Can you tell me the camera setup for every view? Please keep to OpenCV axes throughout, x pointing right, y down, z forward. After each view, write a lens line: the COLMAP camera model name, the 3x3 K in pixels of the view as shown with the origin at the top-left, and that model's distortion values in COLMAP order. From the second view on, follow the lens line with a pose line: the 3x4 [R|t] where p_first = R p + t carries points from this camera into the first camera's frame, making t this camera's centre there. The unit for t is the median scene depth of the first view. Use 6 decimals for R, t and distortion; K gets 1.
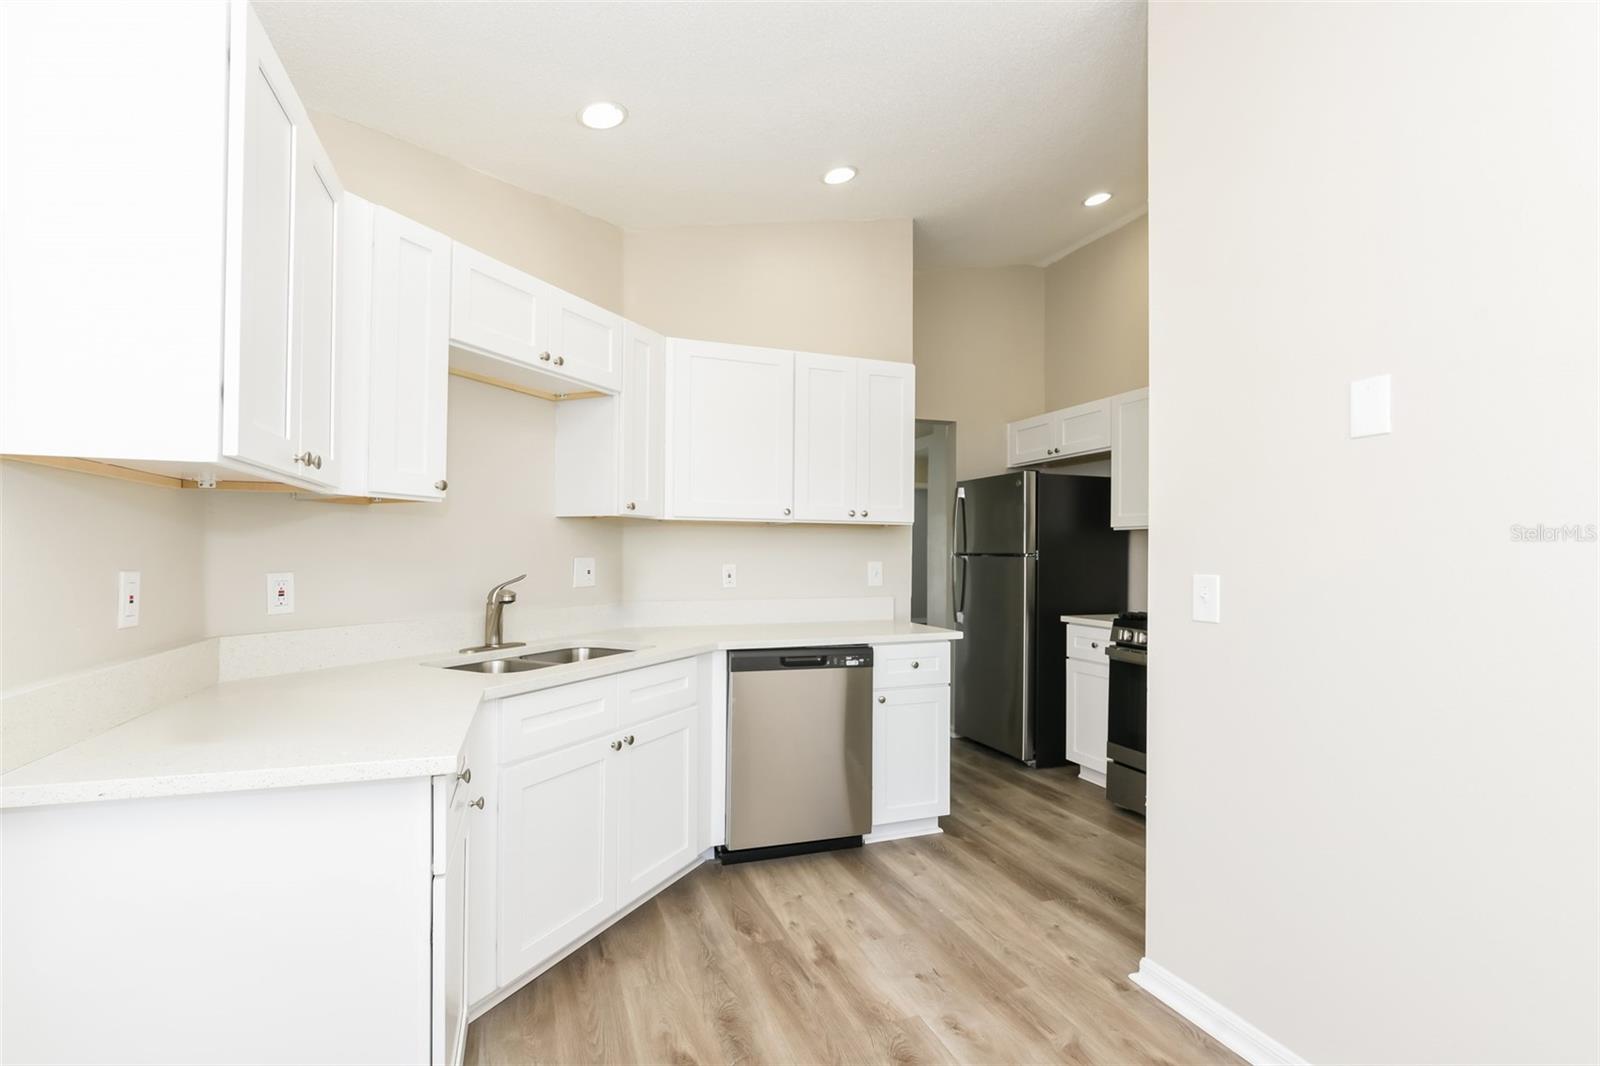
lens RADIAL K [[734.0, 0, 803.6], [0, 734.0, 539.3], [0, 0, 1]] dist [0.000819, 0.001000]
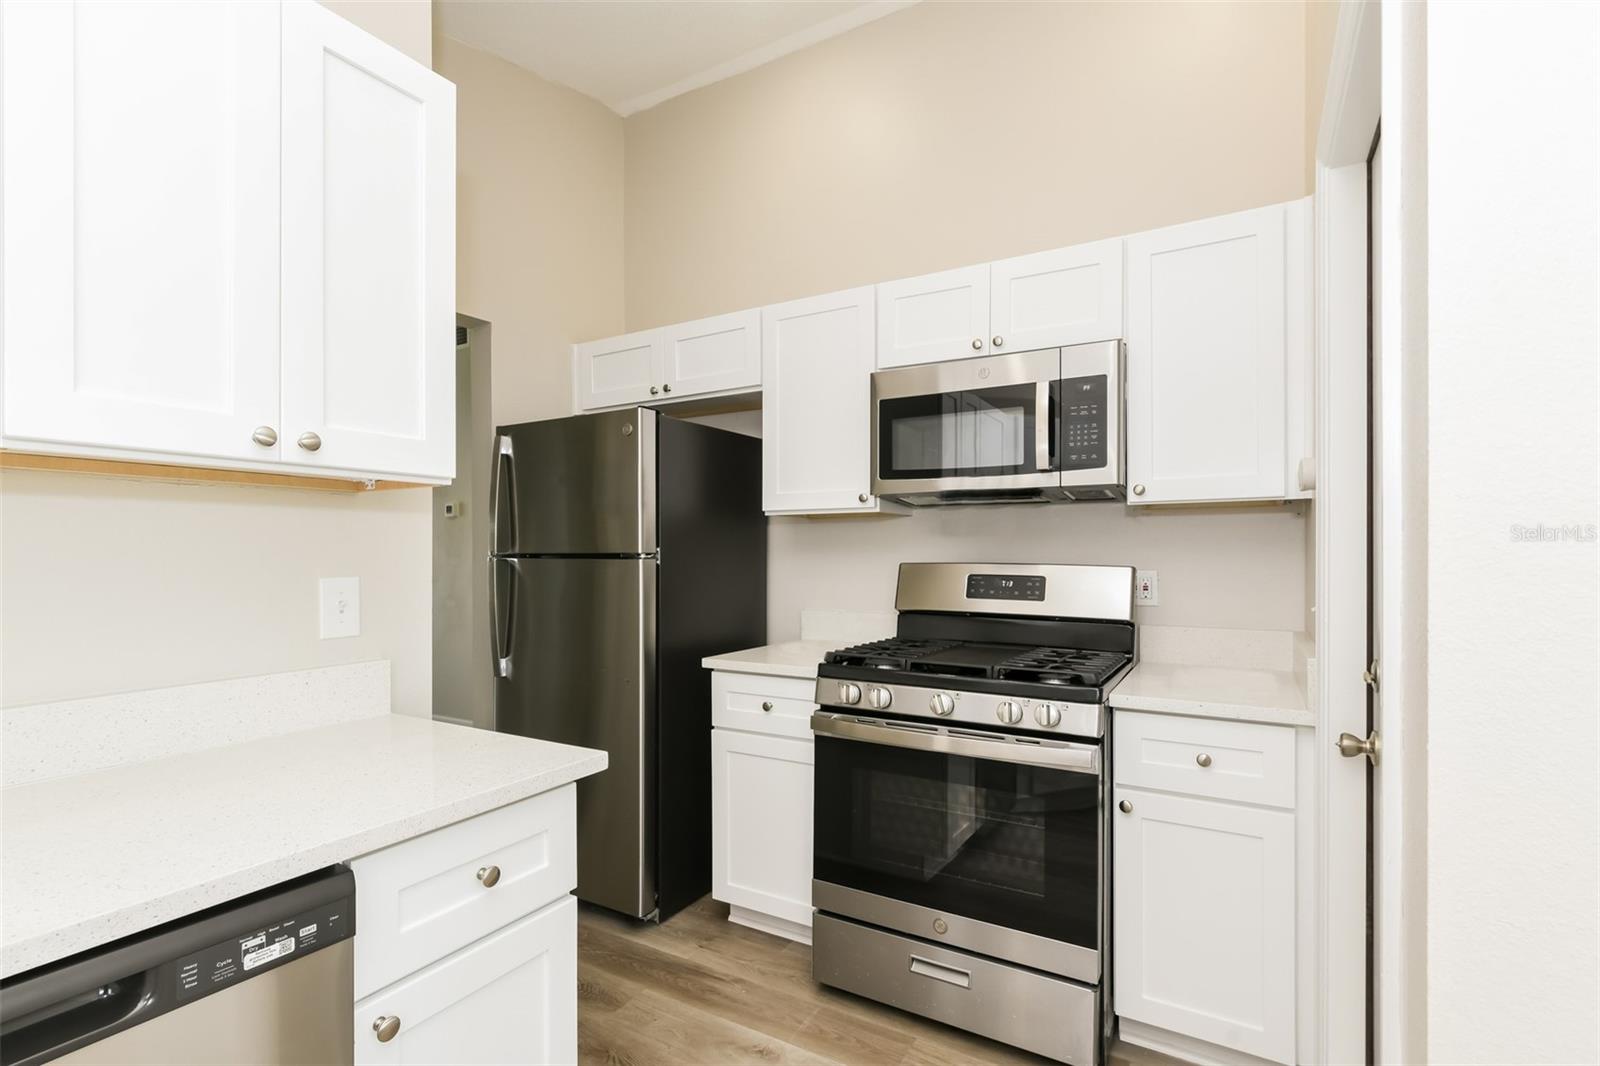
lens RADIAL K [[734.0, 0, 786.0], [0, 734.0, 555.0], [0, 0, 1]] dist [0.000819, 0.001000]
pose [[0.780705, -0.010696, 0.624808, 0.034401], [-0.004657, 0.999726, 0.022933, 0.007063], [-0.624882, -0.020814, 0.780442, 0.487448]]
